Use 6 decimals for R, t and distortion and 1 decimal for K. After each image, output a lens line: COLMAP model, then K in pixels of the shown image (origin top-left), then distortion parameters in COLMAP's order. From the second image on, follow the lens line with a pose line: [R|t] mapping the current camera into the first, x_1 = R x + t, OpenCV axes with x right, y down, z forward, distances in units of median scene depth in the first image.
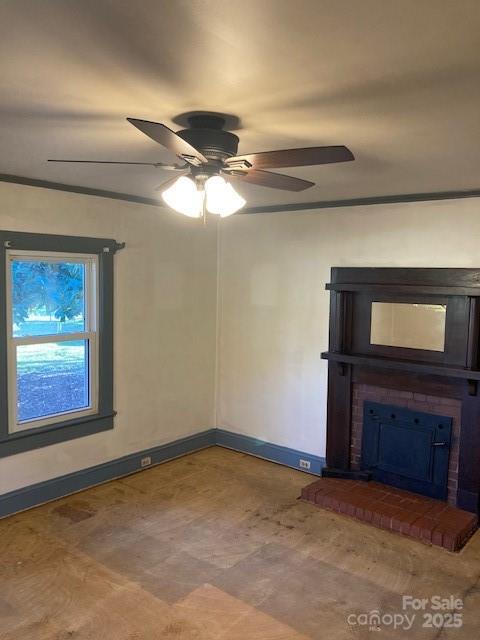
lens RADIAL K [[524.2, 0, 242.4], [0, 524.2, 318.2], [0, 0, 1]] dist [-0.002358, 0.002553]
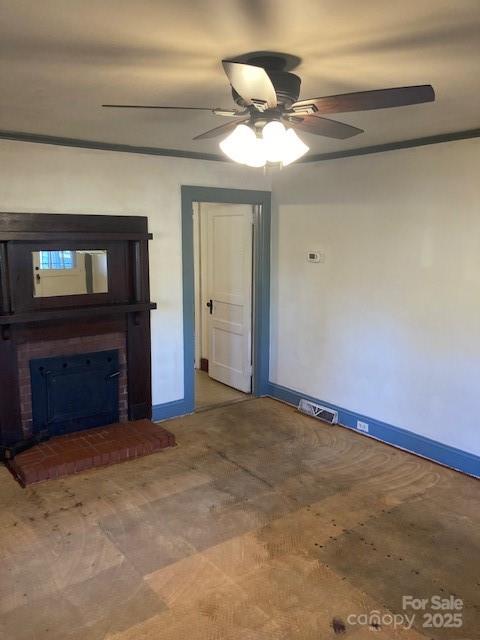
lens RADIAL K [[524.2, 0, 242.4], [0, 524.2, 318.2], [0, 0, 1]] dist [-0.002358, 0.002553]
pose [[0.238071, -0.192666, 0.951946, -0.630337], [0.069289, 0.980999, 0.181218, -0.065741], [-0.968773, 0.022817, 0.246897, 0.473293]]
